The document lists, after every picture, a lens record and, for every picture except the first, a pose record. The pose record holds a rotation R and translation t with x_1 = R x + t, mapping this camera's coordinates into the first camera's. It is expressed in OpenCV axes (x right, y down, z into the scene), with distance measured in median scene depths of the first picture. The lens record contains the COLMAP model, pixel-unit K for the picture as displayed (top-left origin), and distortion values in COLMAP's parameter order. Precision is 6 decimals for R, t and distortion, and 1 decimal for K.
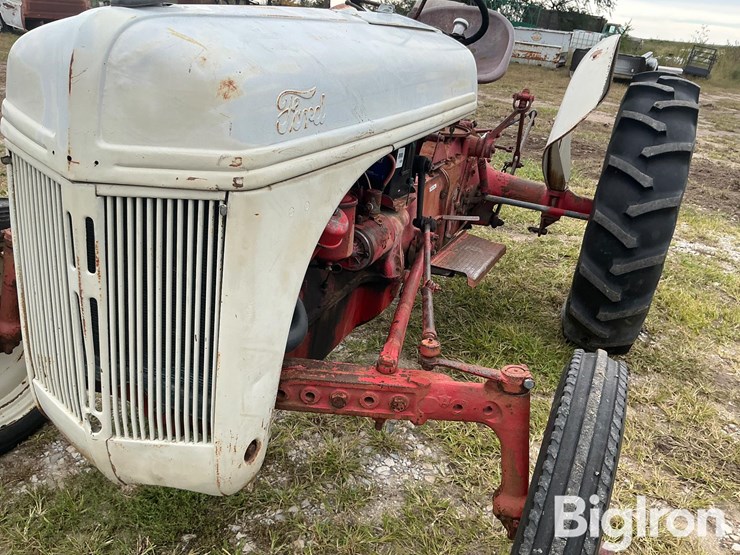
lens RADIAL K [[622.5, 0, 368.4], [0, 622.5, 279.1], [0, 0, 1]] dist [0.089279, -0.179829]
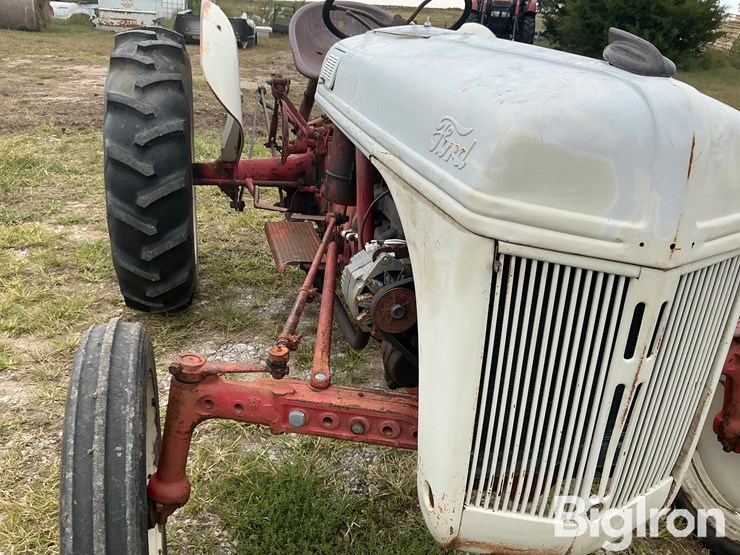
lens RADIAL K [[622.5, 0, 370.3], [0, 622.5, 282.2], [0, 0, 1]] dist [0.089279, -0.179829]
pose [[0.802370, -0.271021, 0.531742, -0.996766], [0.239564, 0.962277, 0.128969, -0.272953], [-0.546637, 0.023905, 0.837029, 0.342927]]
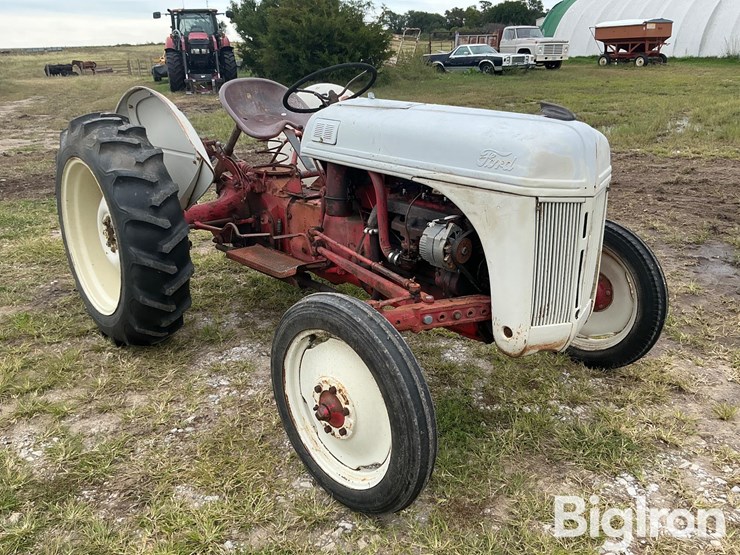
lens RADIAL K [[622.5, 0, 371.2], [0, 622.5, 282.5], [0, 0, 1]] dist [0.089279, -0.179829]
pose [[0.432890, -0.397990, 0.808833, -2.114141], [0.393758, 0.890619, 0.227493, -0.541381], [-0.810902, 0.220005, 0.542251, 0.360555]]
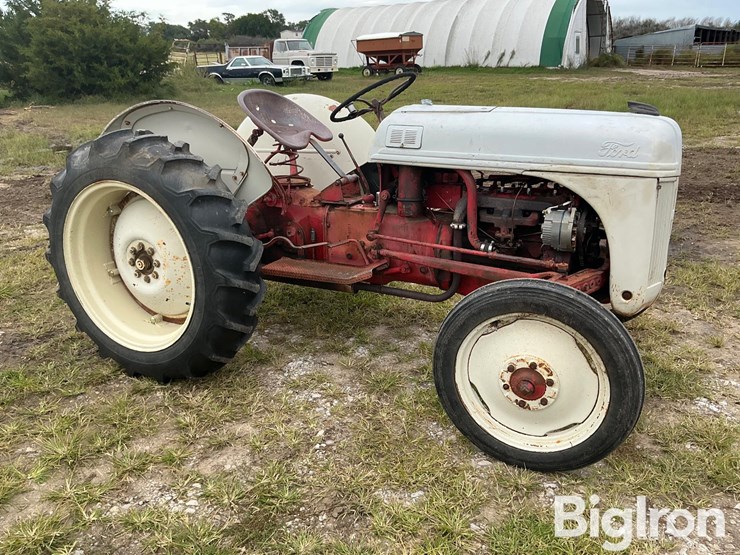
lens RADIAL K [[622.5, 0, 372.6], [0, 622.5, 281.0], [0, 0, 1]] dist [0.089279, -0.179829]
pose [[0.072459, -0.415831, 0.906551, -2.521789], [0.406441, 0.842355, 0.353898, -0.998861], [-0.910799, 0.342817, 0.230047, 1.334276]]
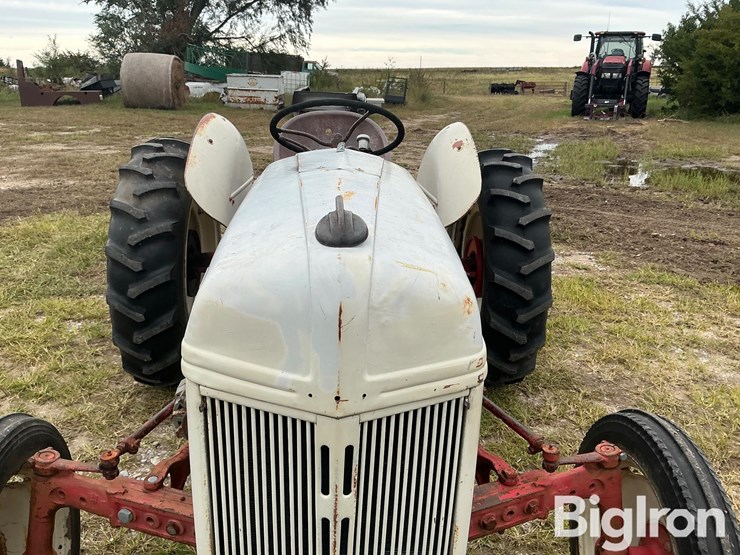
lens RADIAL K [[622.5, 0, 368.6], [0, 622.5, 279.4], [0, 0, 1]] dist [0.089279, -0.179829]
pose [[0.897551, -0.207170, 0.389207, -0.587279], [0.228002, 0.973632, -0.007543, -0.270925], [-0.377381, 0.095510, 0.921120, -0.001537]]
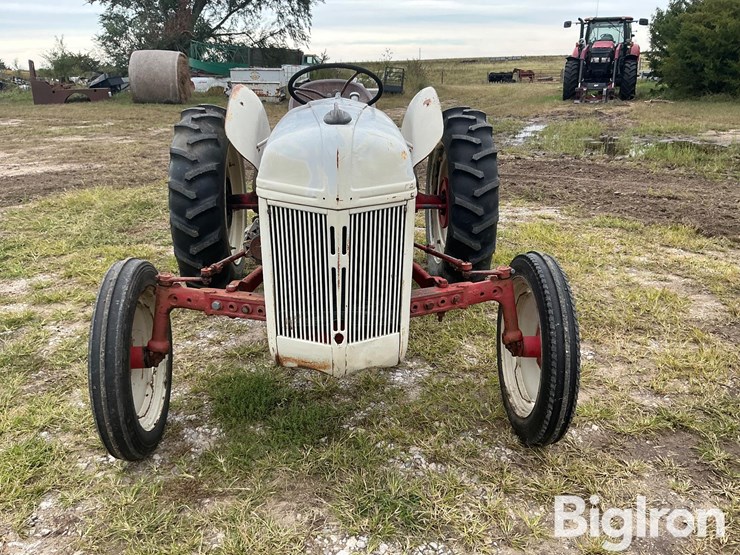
lens RADIAL K [[622.5, 0, 369.5], [0, 622.5, 278.8], [0, 0, 1]] dist [0.089279, -0.179829]
pose [[0.894462, -0.232375, 0.382019, -0.915232], [0.251652, 0.967818, -0.000515, 0.069556], [-0.369605, 0.096597, 0.924154, -0.693793]]
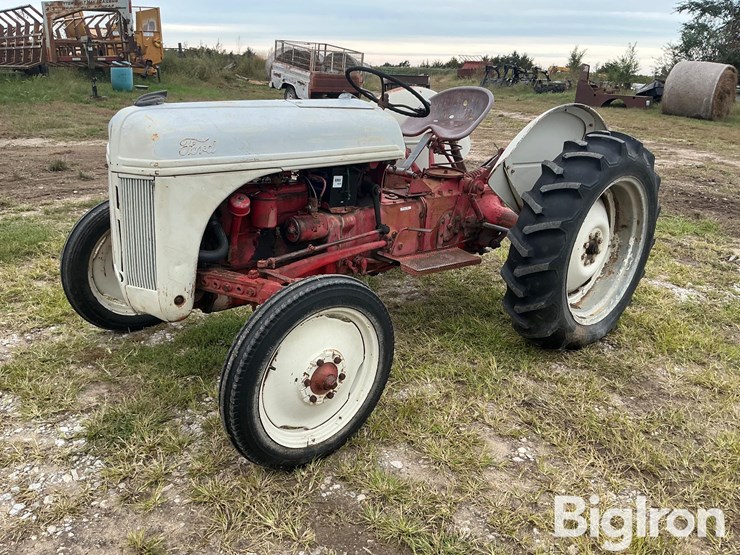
lens RADIAL K [[622.5, 0, 368.1], [0, 622.5, 284.9], [0, 0, 1]] dist [0.089279, -0.179829]
pose [[0.910813, 0.095729, -0.401566, 1.194999], [-0.129115, 0.989999, -0.056849, 0.240861], [0.392108, 0.103627, 0.914064, -0.689961]]
